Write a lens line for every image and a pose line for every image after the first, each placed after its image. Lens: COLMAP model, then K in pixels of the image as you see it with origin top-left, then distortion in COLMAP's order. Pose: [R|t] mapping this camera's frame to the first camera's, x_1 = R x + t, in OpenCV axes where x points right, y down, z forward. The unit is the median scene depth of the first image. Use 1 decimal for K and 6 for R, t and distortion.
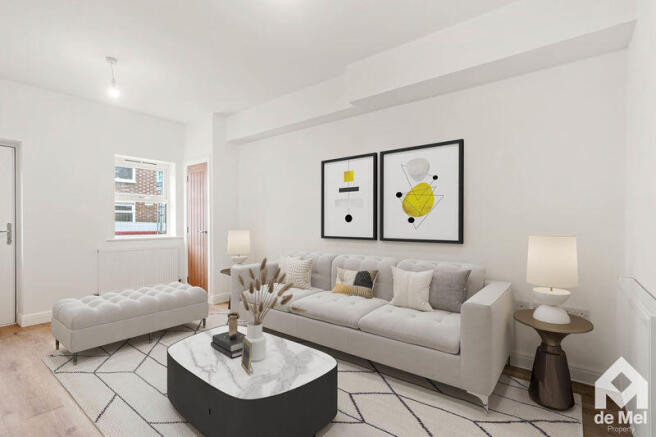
lens RADIAL K [[314.3, 0, 309.0], [0, 314.3, 218.6], [0, 0, 1]] dist [-0.020216, -0.000136]
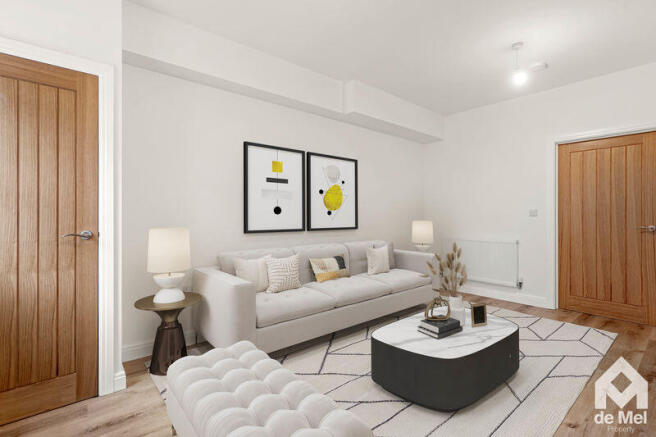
lens RADIAL K [[314.3, 0, 309.0], [0, 314.3, 218.6], [0, 0, 1]] dist [-0.020216, -0.000136]
pose [[0.184393, -0.004173, 0.982844, -0.865984], [-0.005978, 0.999968, 0.005367, 0.019808], [-0.982835, -0.006865, 0.184362, 0.780859]]
